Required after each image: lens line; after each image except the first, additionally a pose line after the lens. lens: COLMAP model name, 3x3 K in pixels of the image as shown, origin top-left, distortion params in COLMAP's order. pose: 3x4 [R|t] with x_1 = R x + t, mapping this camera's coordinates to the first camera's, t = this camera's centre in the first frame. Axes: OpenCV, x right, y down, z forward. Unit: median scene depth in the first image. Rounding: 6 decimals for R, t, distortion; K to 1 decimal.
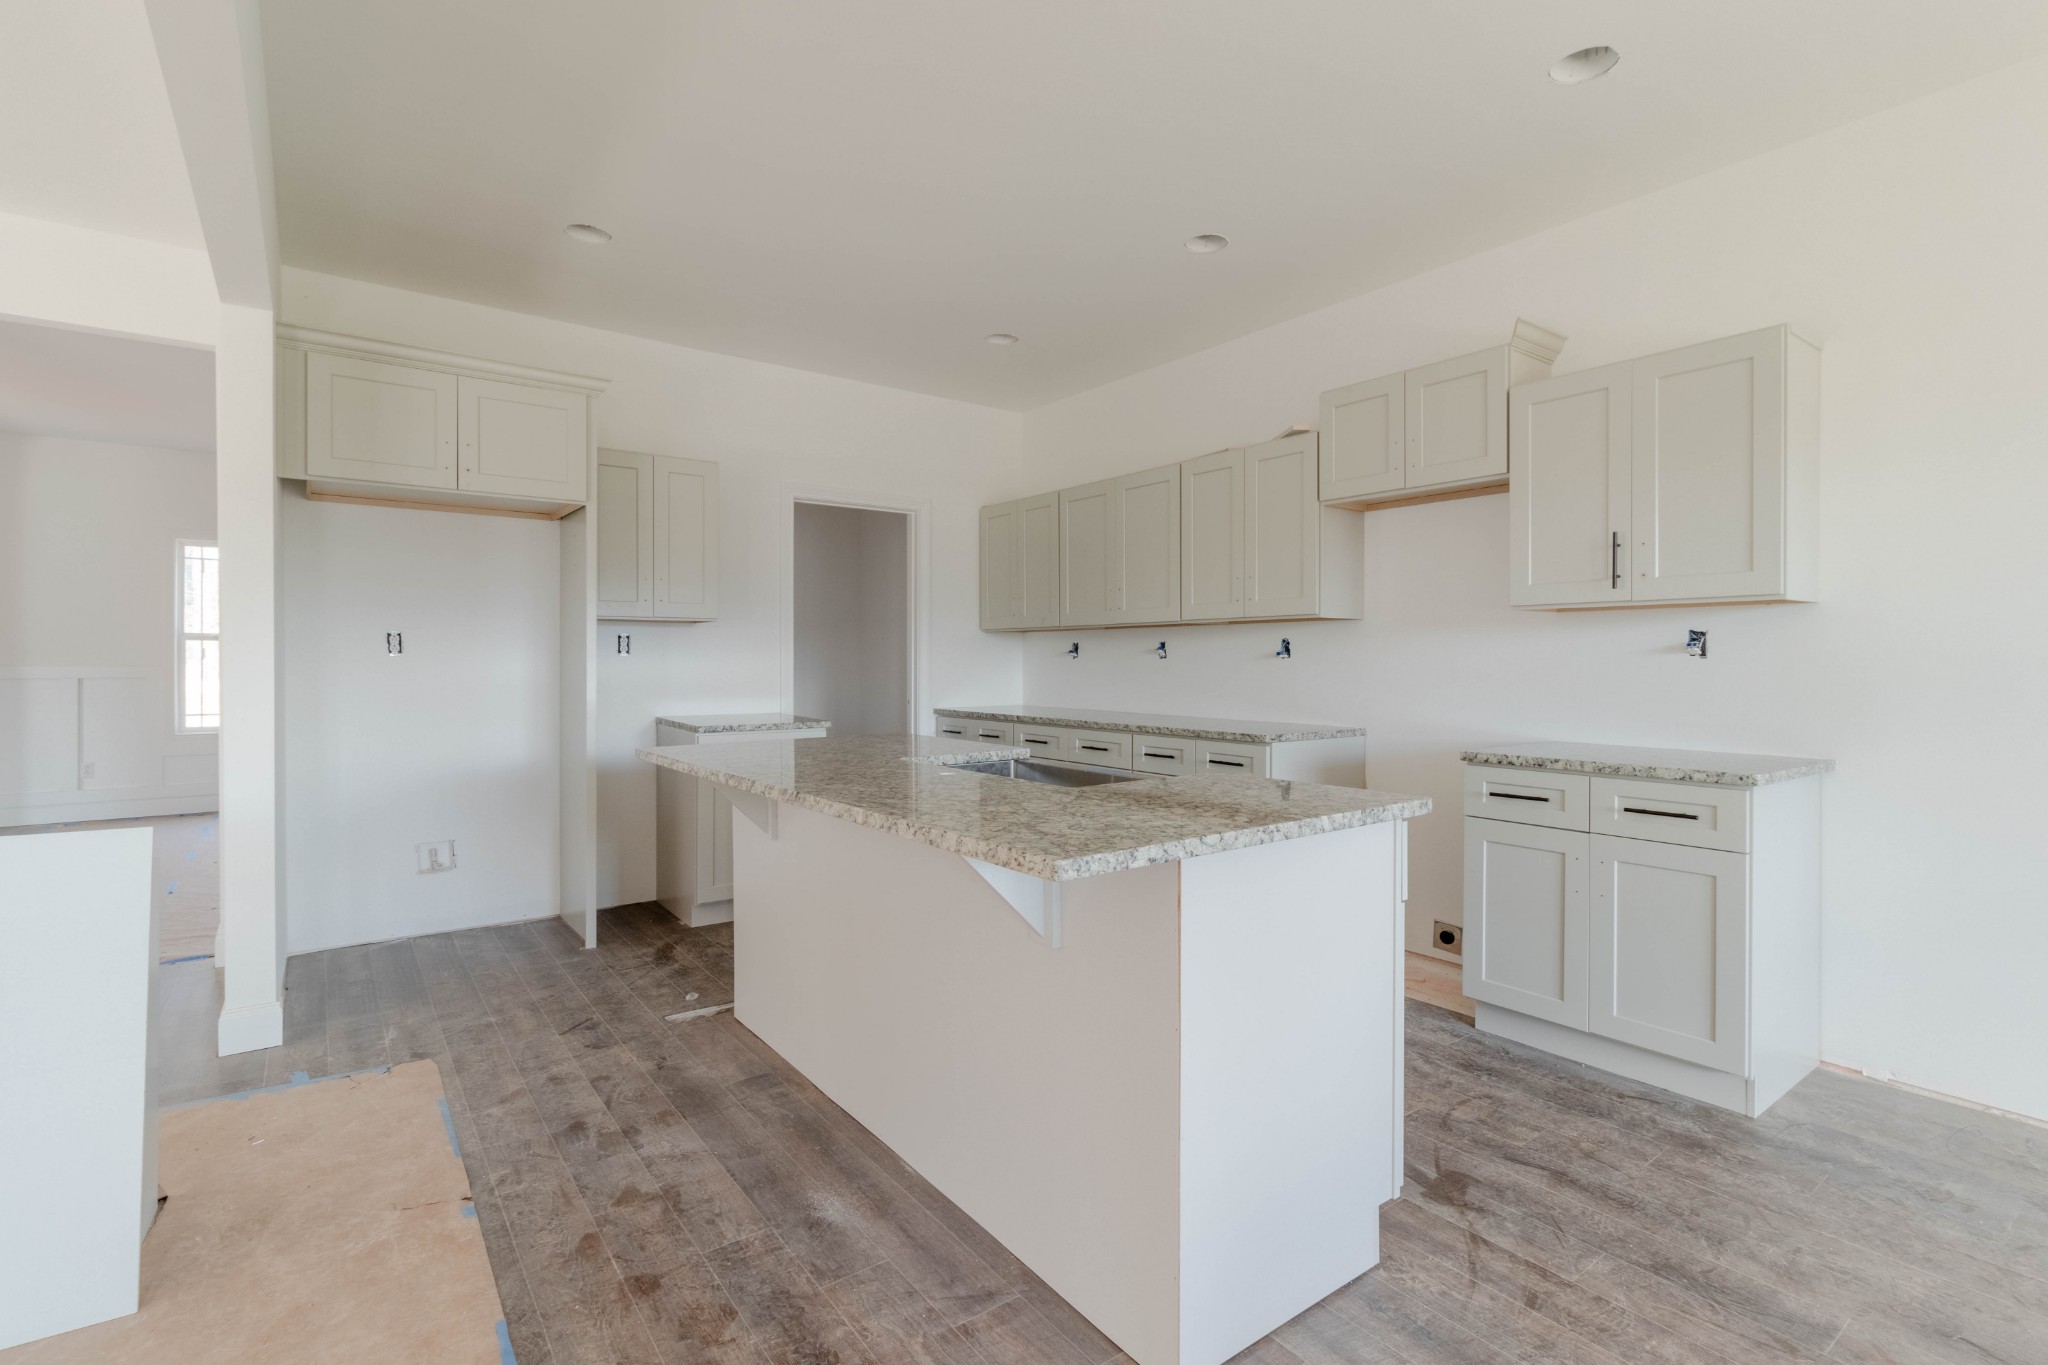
lens RADIAL K [[974.5, 0, 1050.5], [0, 974.5, 663.0], [0, 0, 1]] dist [0.000445, 0.000587]
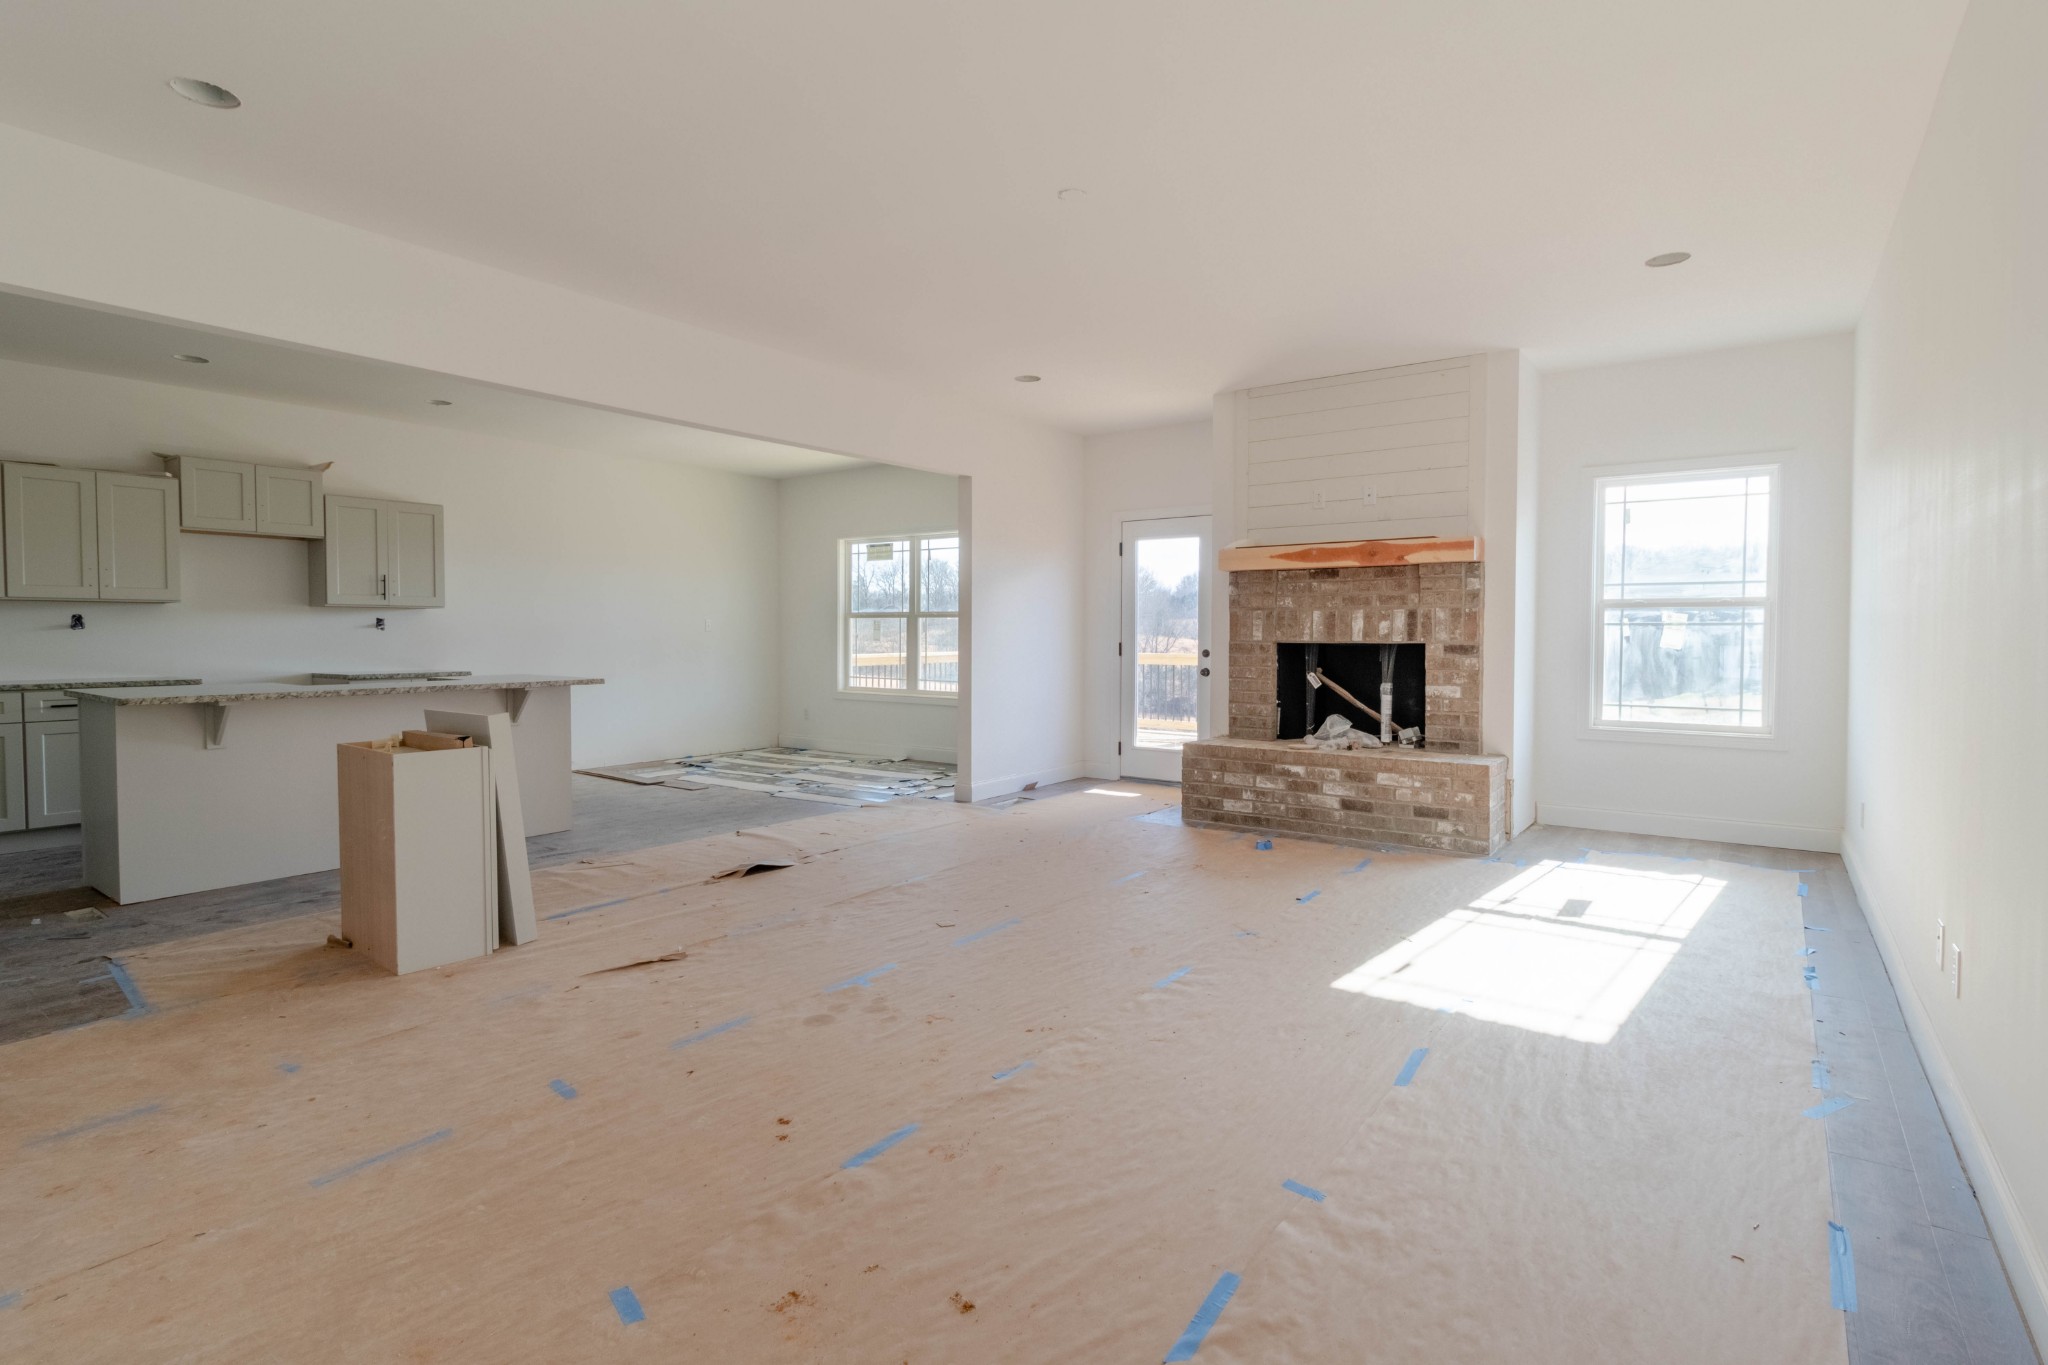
lens RADIAL K [[974.5, 0, 1050.5], [0, 974.5, 663.0], [0, 0, 1]] dist [0.000445, 0.000587]
pose [[-0.305734, -0.028025, 0.951704, -1.944961], [0.003632, 0.999525, 0.030600, 0.006133], [-0.952110, 0.012811, -0.305487, 0.218763]]
